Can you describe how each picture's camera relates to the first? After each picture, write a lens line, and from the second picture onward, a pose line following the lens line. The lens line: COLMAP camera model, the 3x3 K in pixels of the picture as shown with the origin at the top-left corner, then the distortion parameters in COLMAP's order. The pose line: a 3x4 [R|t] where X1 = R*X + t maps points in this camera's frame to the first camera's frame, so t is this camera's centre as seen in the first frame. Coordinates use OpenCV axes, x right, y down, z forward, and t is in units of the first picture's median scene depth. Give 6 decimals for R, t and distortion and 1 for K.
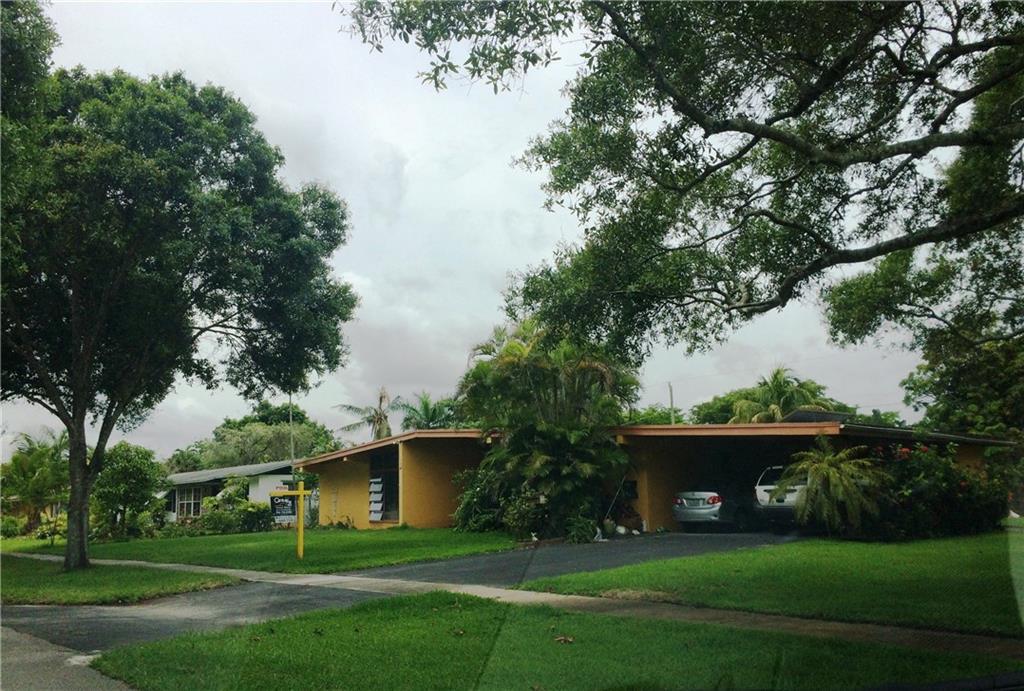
lens RADIAL K [[872.6, 0, 510.0], [0, 872.6, 346.9], [0, 0, 1]] dist [-0.002900, -0.000423]
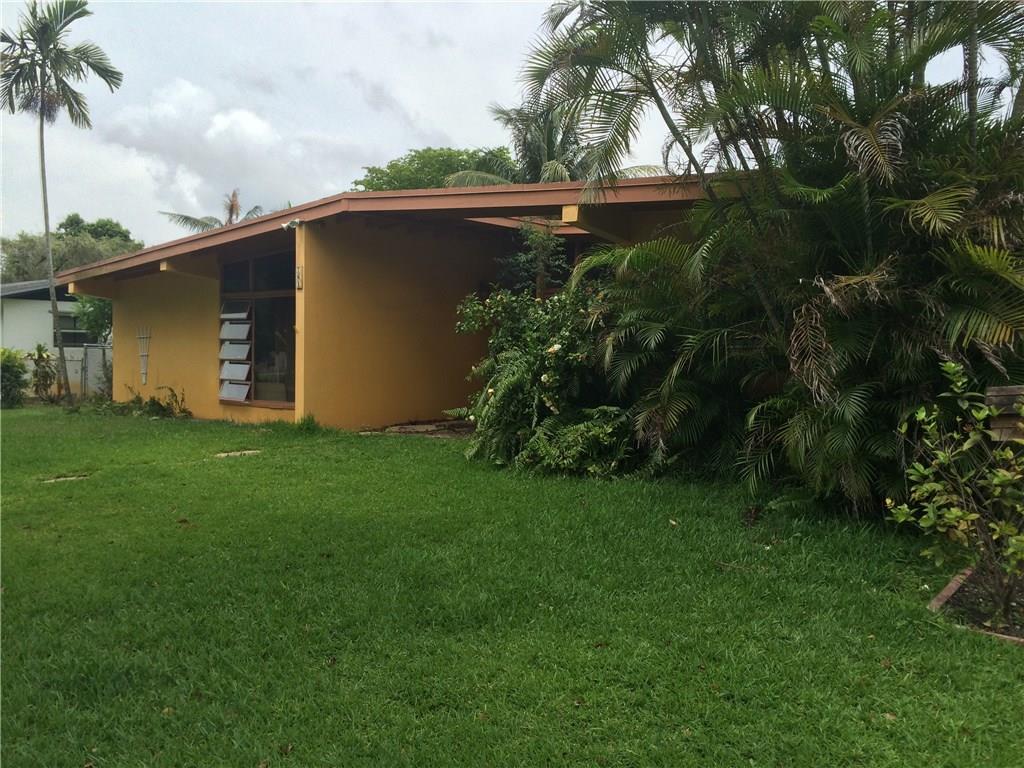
lens RADIAL K [[880.9, 0, 512.4], [0, 880.9, 376.3], [0, 0, 1]] dist [0.071452, -0.082362]
pose [[0.985378, 0.031702, 0.167407, -0.085937], [-0.064684, 0.978583, 0.195423, 0.082629], [-0.157626, -0.203394, 0.966325, 0.514008]]
